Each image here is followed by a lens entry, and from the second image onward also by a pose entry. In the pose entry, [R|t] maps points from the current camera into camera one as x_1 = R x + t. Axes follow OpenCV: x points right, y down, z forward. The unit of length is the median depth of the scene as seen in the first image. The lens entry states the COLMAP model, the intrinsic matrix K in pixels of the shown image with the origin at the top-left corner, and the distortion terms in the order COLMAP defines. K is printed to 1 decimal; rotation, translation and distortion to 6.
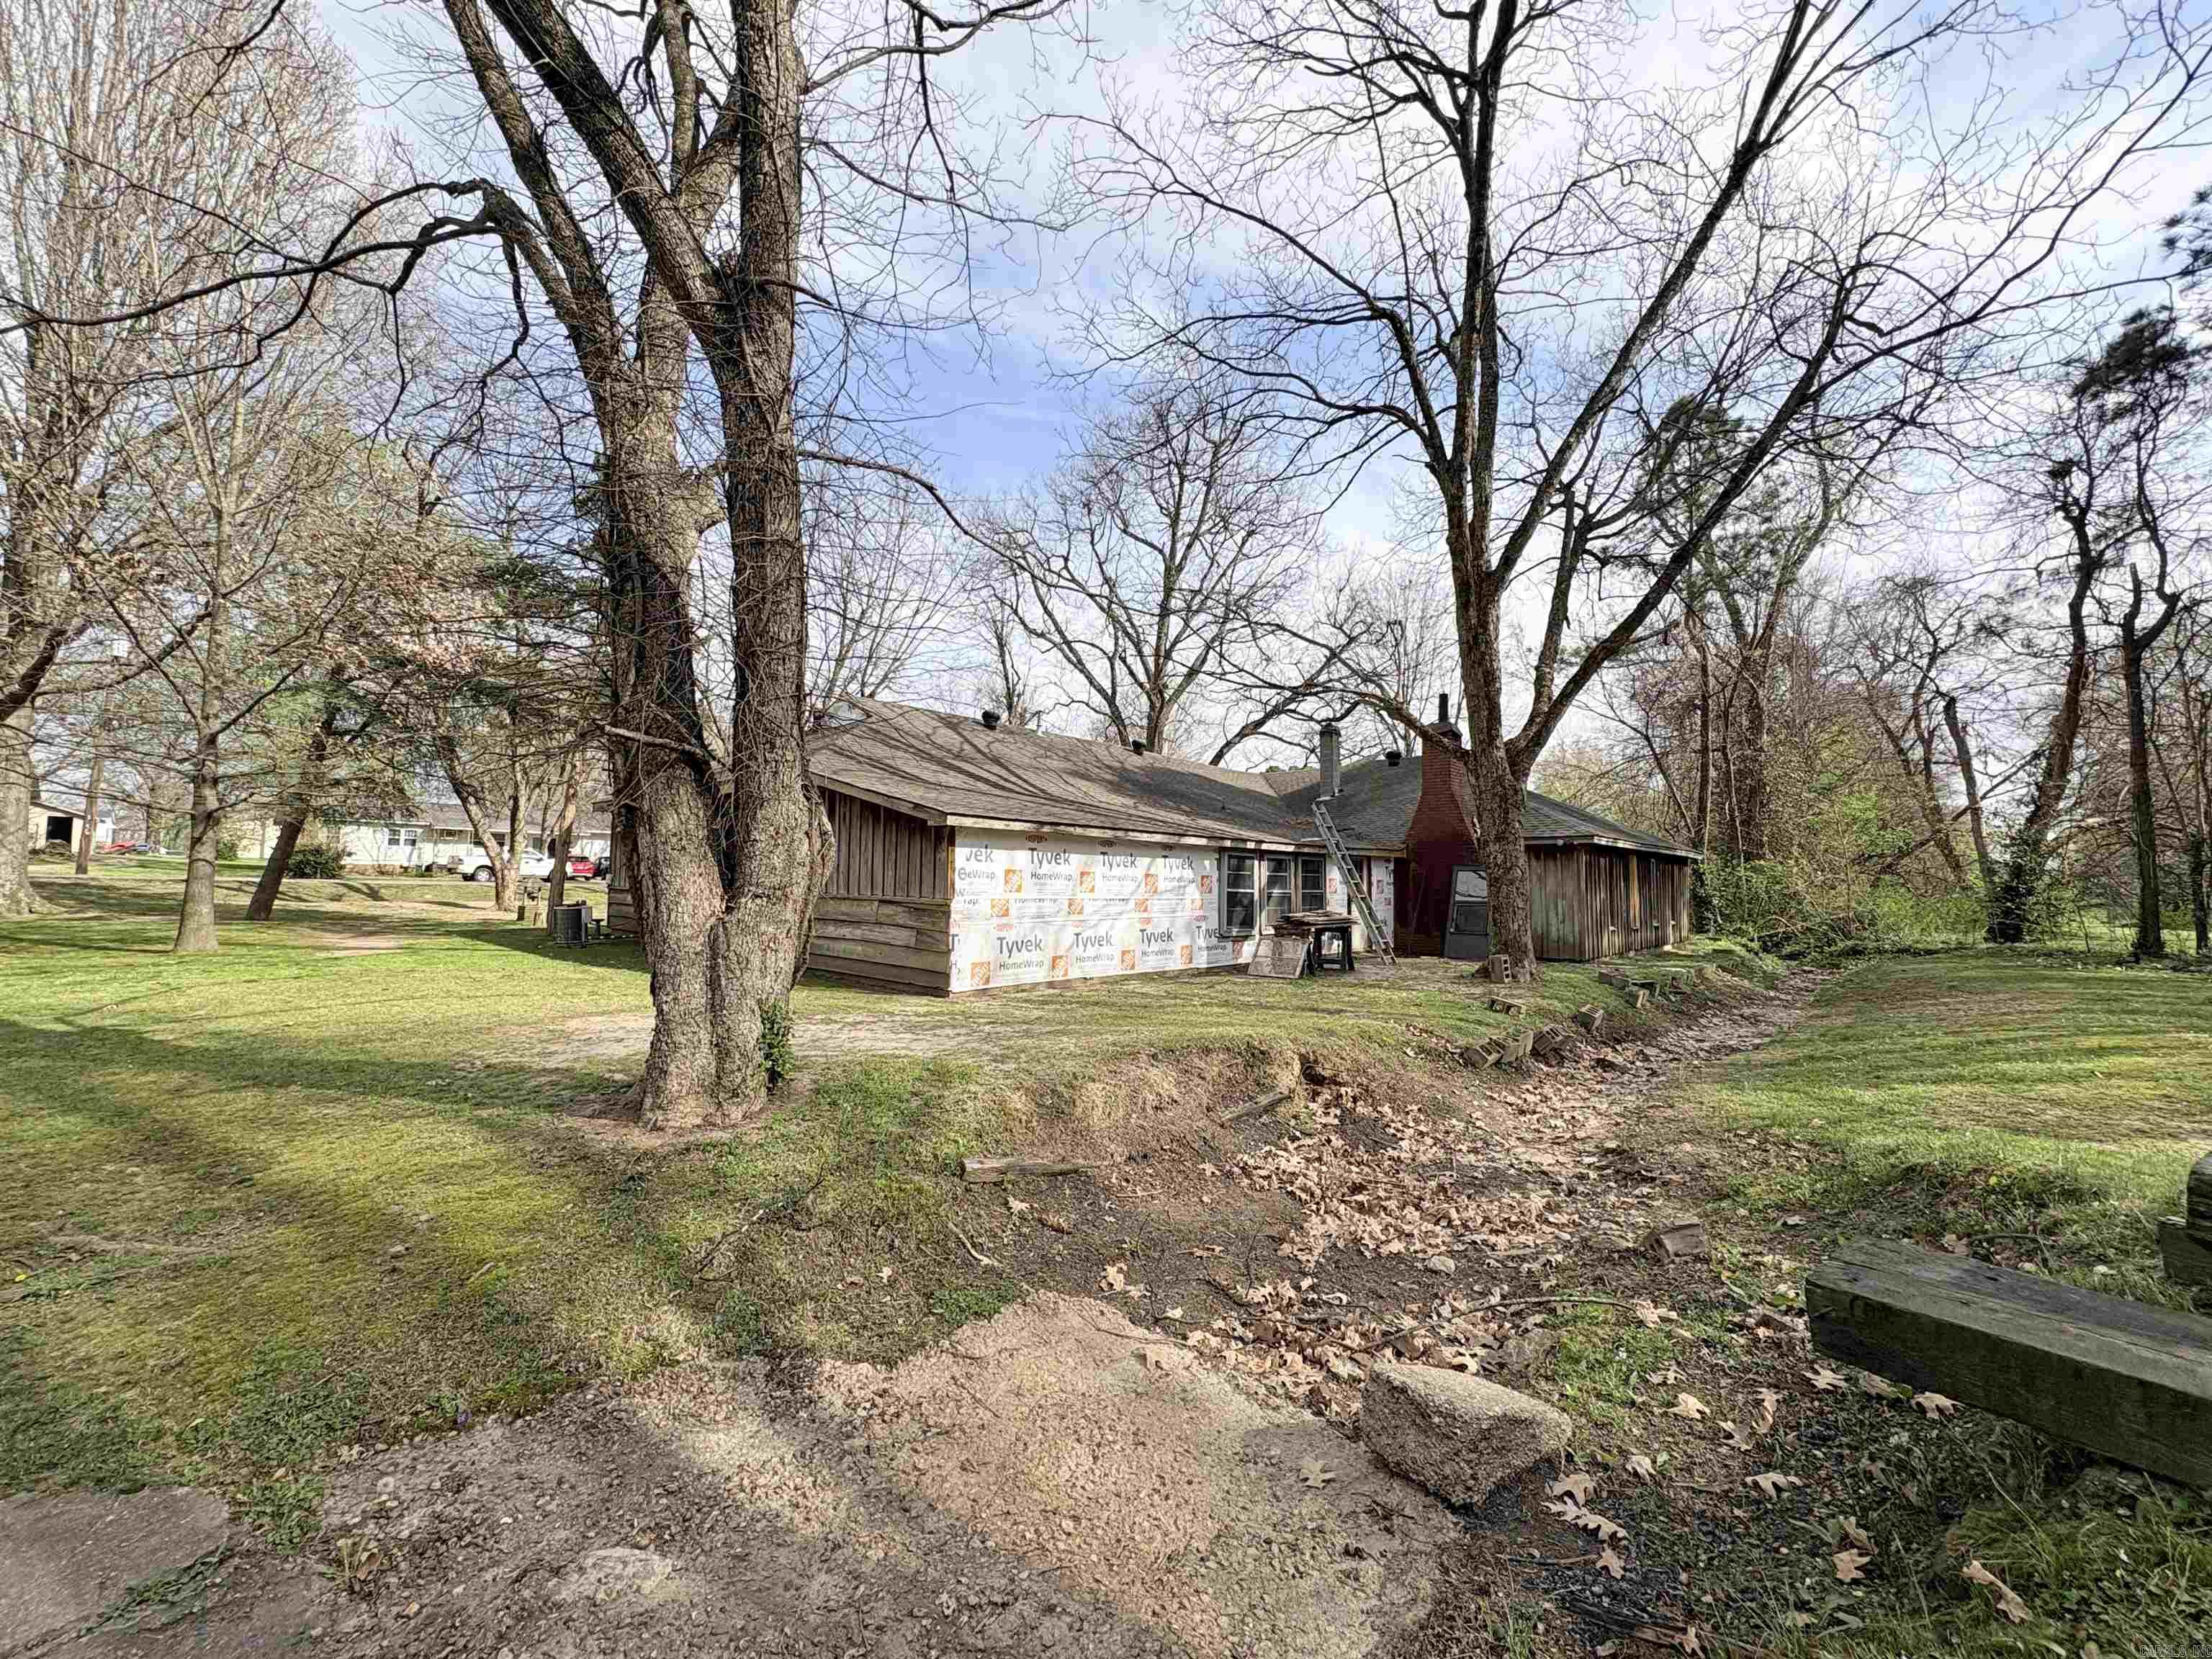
lens RADIAL K [[879.4, 0, 1114.2], [0, 879.4, 826.2], [0, 0, 1]] dist [0.000407, 0.000494]
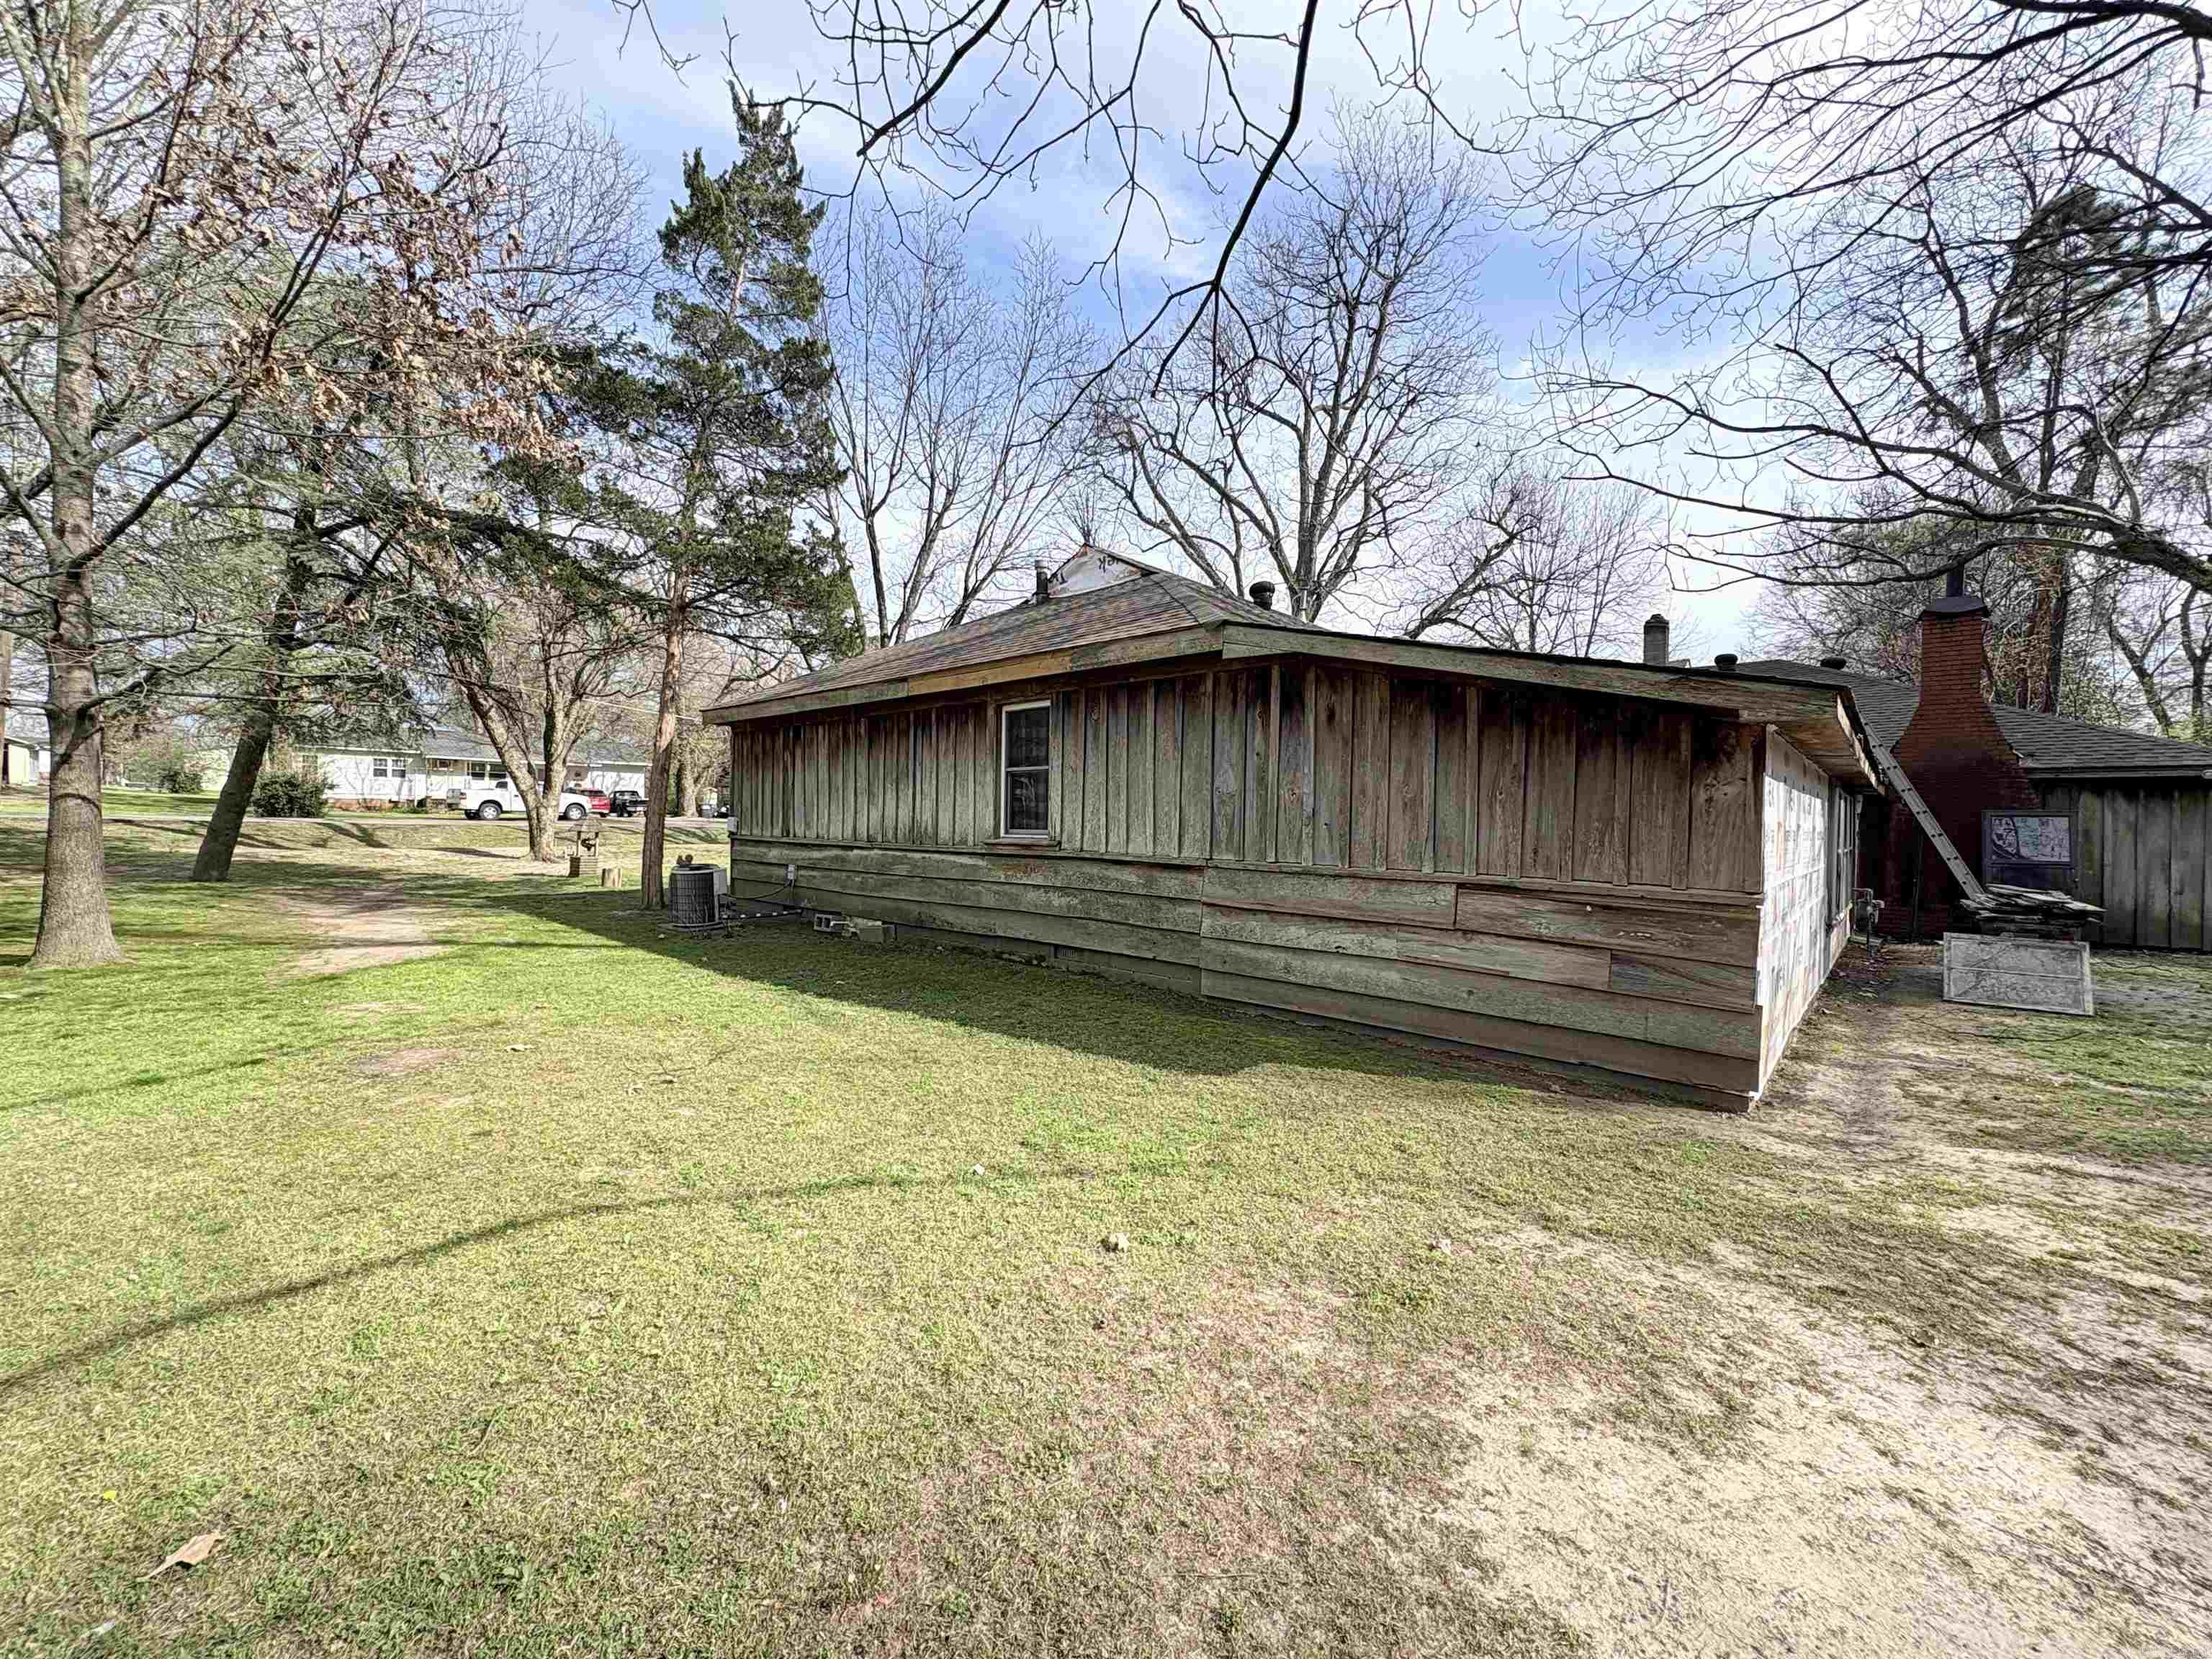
lens RADIAL K [[879.4, 0, 1111.3], [0, 879.4, 825.9], [0, 0, 1]] dist [0.000407, 0.000494]
pose [[0.999905, 0.003396, 0.013335, -0.204153], [-0.004351, 0.997380, 0.072213, 0.008175], [-0.013054, -0.072264, 0.997300, 0.227256]]
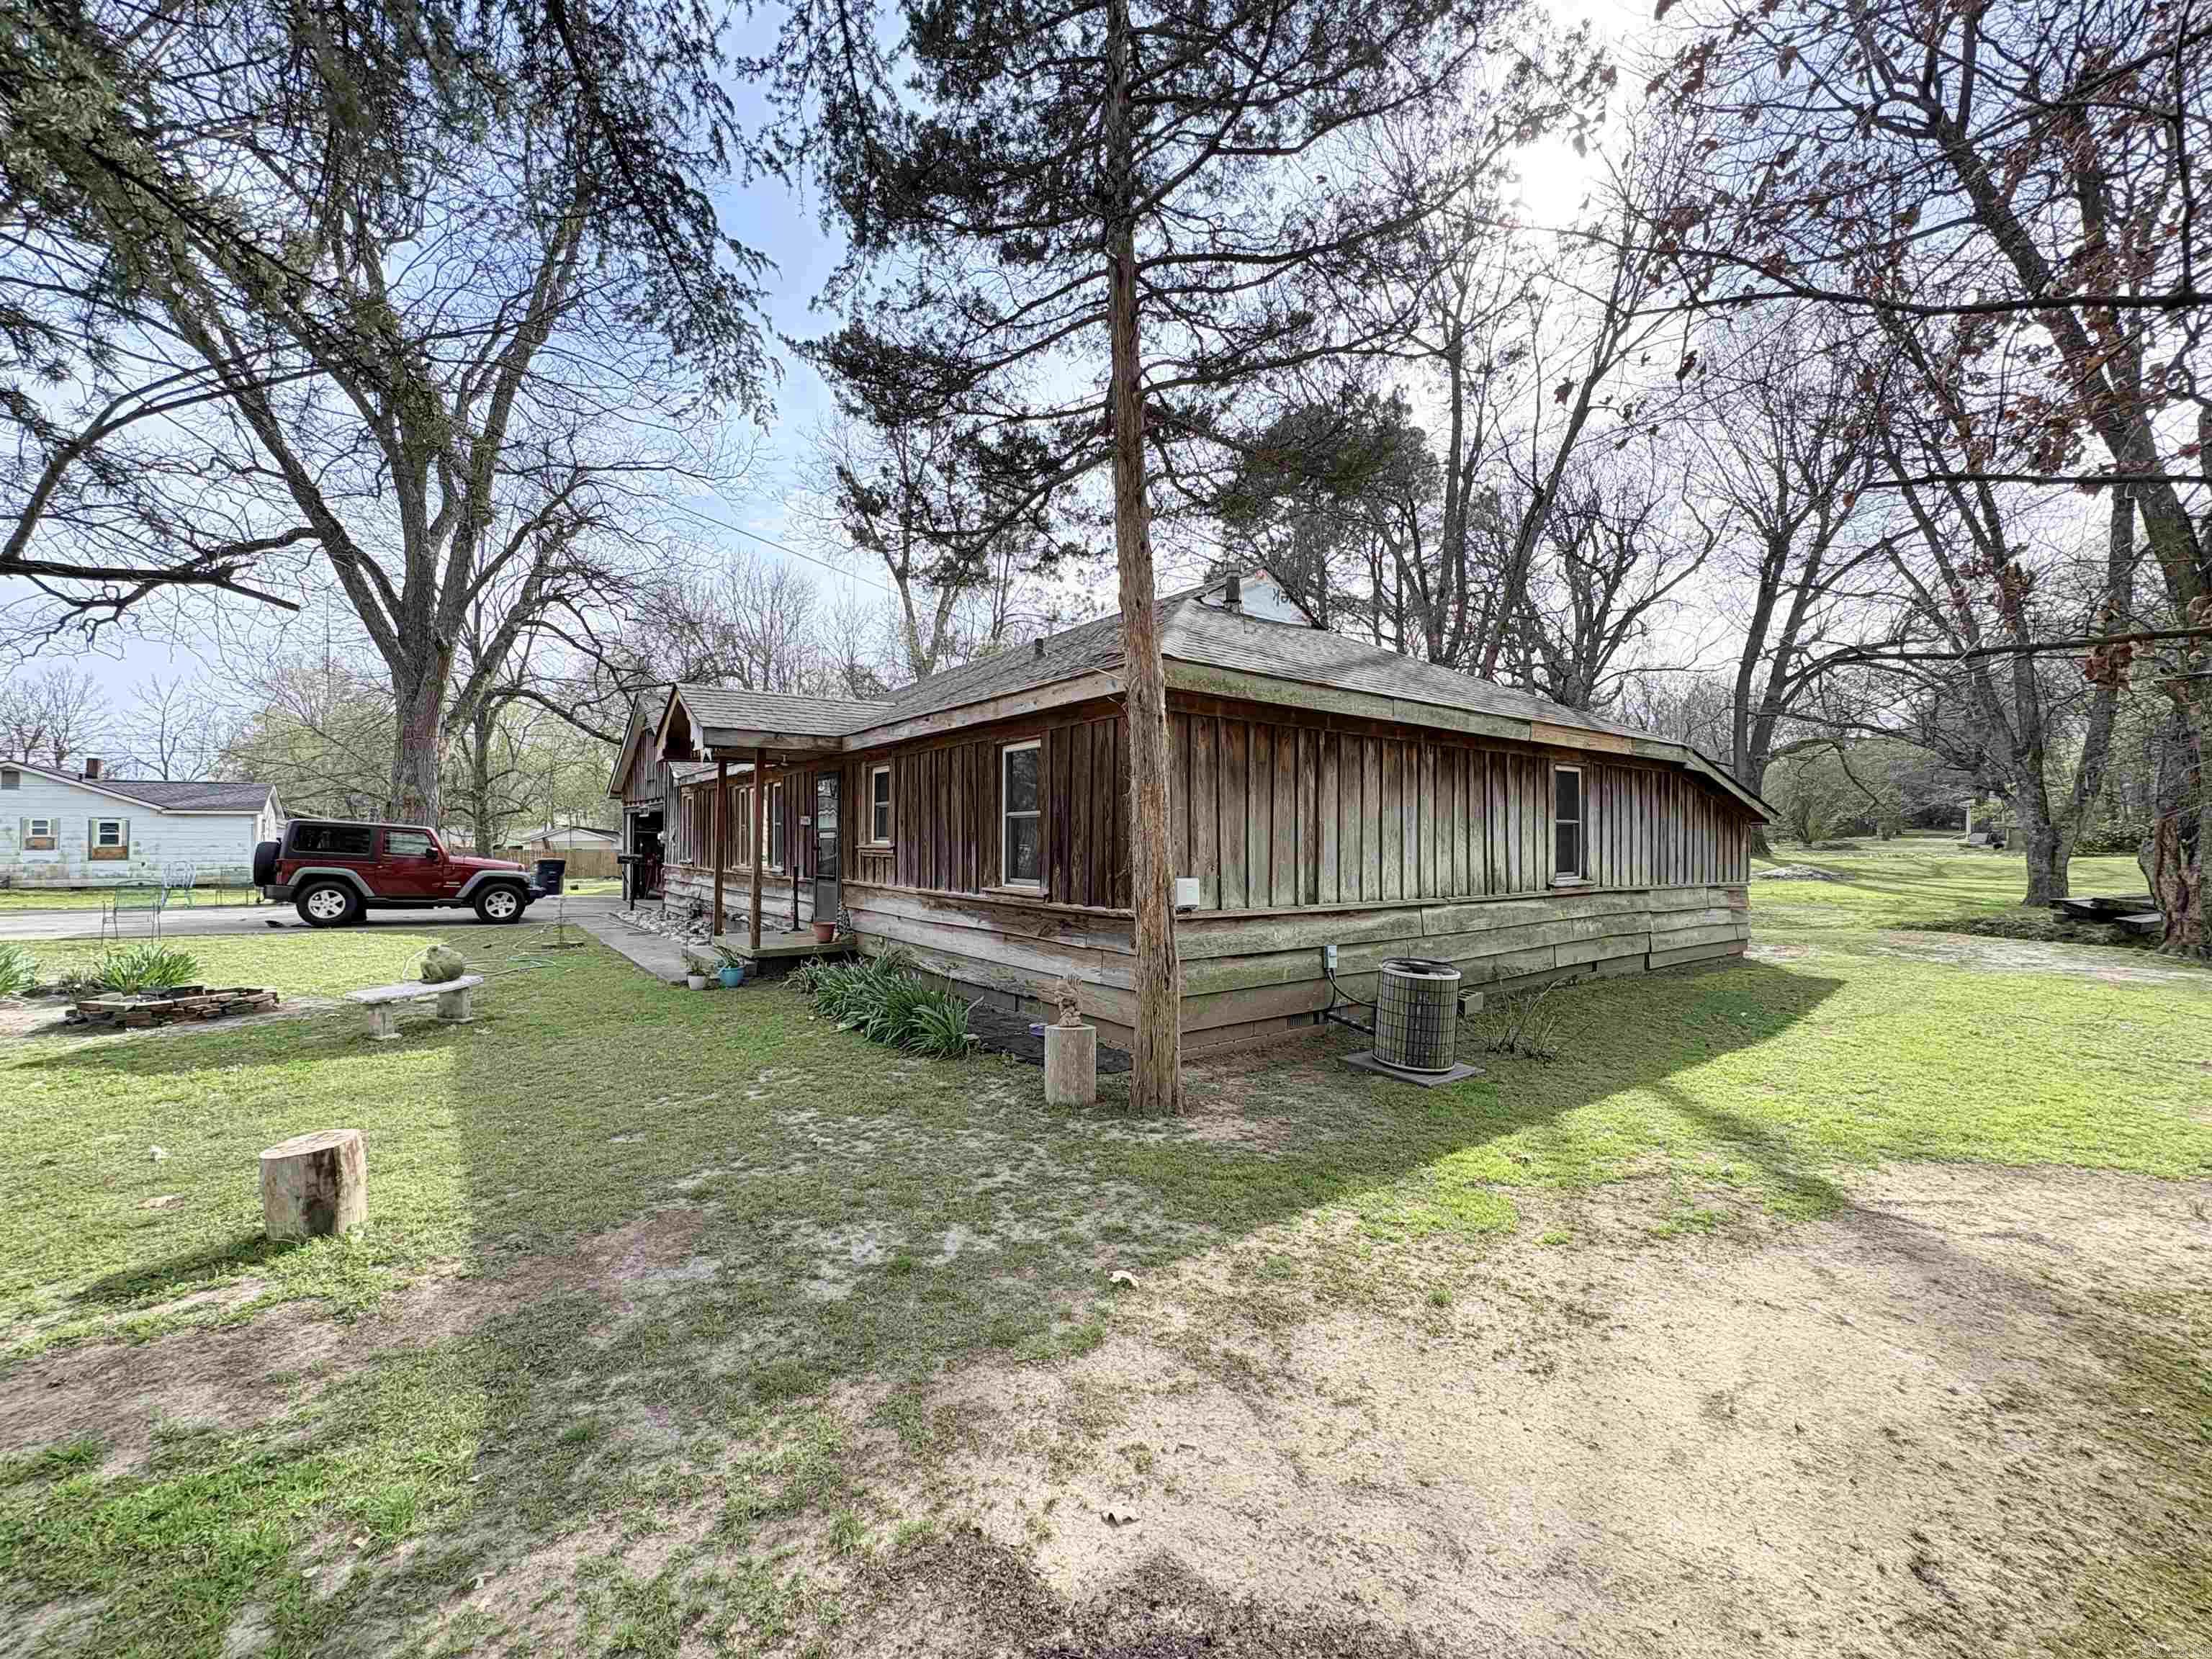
lens RADIAL K [[879.4, 0, 1106.2], [0, 879.4, 832.4], [0, 0, 1]] dist [0.000407, 0.000494]
pose [[0.167421, -0.005492, 0.985870, -0.649238], [-0.072276, 0.997225, 0.017829, 0.023488], [-0.983233, -0.074239, 0.166560, 0.690862]]
